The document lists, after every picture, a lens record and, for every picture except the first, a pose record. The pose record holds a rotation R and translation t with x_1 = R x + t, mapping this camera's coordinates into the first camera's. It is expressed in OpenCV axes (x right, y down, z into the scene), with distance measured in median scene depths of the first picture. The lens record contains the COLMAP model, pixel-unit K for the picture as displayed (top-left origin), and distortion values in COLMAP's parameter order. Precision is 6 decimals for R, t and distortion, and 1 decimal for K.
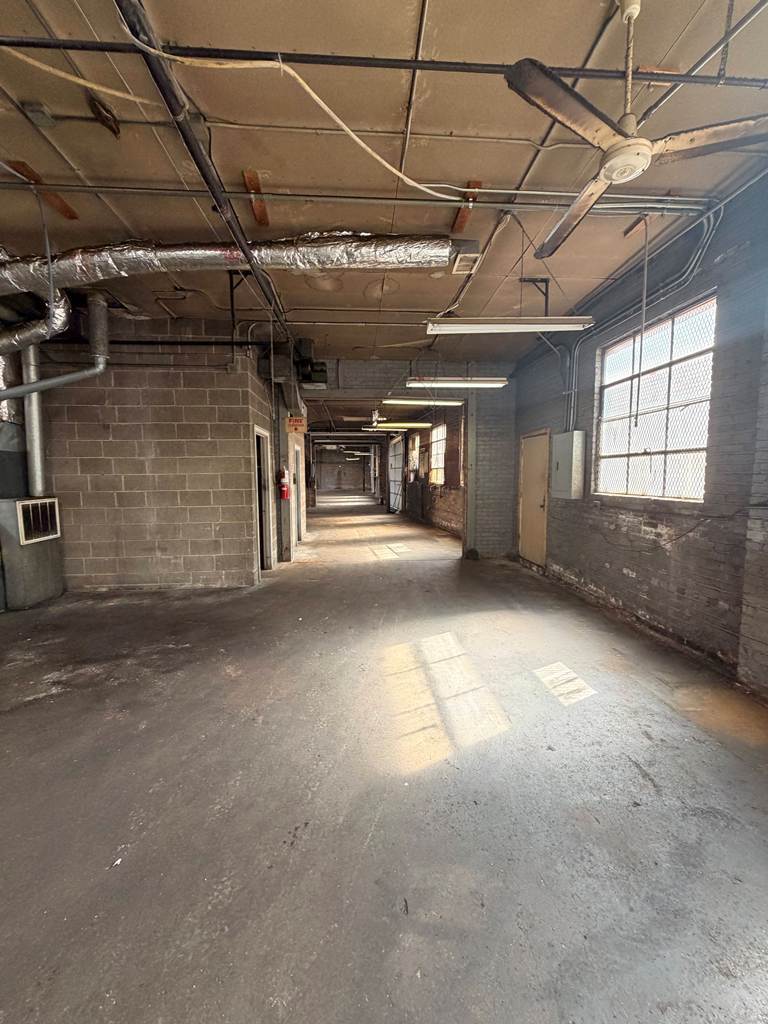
lens RADIAL K [[406.1, 0, 383.7], [0, 406.1, 509.4], [0, 0, 1]] dist [0.000243, -0.000150]
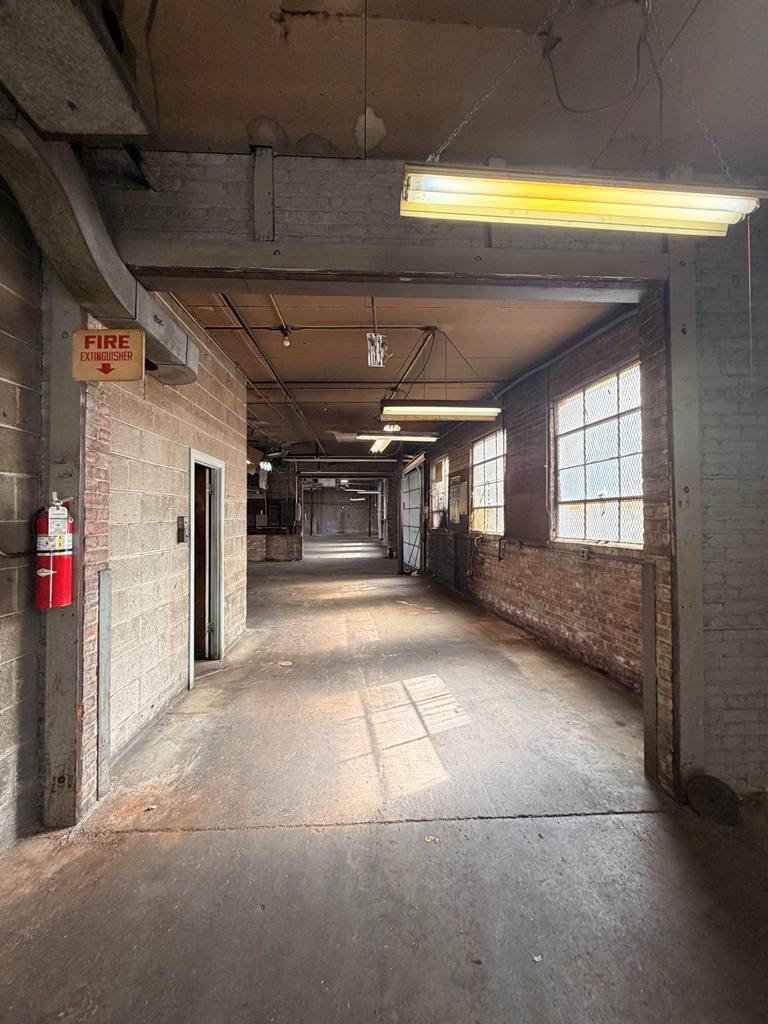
lens RADIAL K [[406.1, 0, 383.7], [0, 406.1, 509.4], [0, 0, 1]] dist [0.000243, -0.000150]
pose [[0.999779, -0.001003, -0.021005, -0.003300], [-0.001165, 0.994682, -0.102989, -0.030343], [0.020996, 0.102990, 0.994461, 0.335018]]
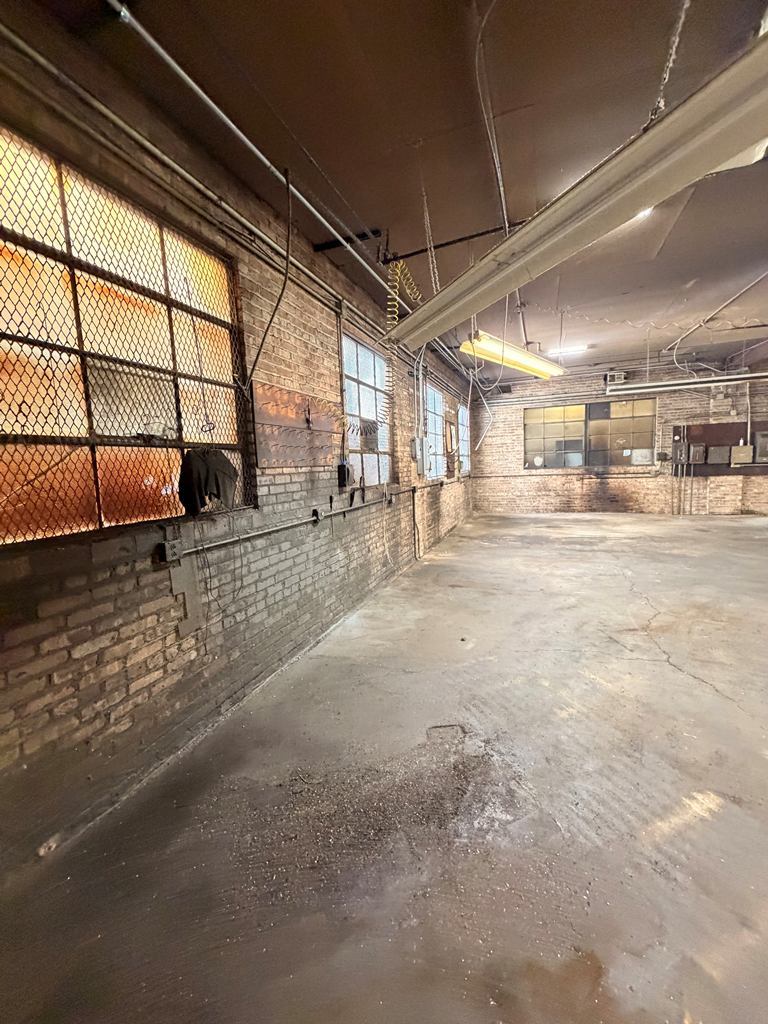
lens RADIAL K [[406.1, 0, 383.7], [0, 406.1, 509.4], [0, 0, 1]] dist [0.000243, -0.000150]
pose [[0.908335, 0.011062, -0.418098, -0.552205], [0.002470, 0.999491, 0.031812, -0.036974], [0.418237, -0.029929, 0.907845, 0.448952]]
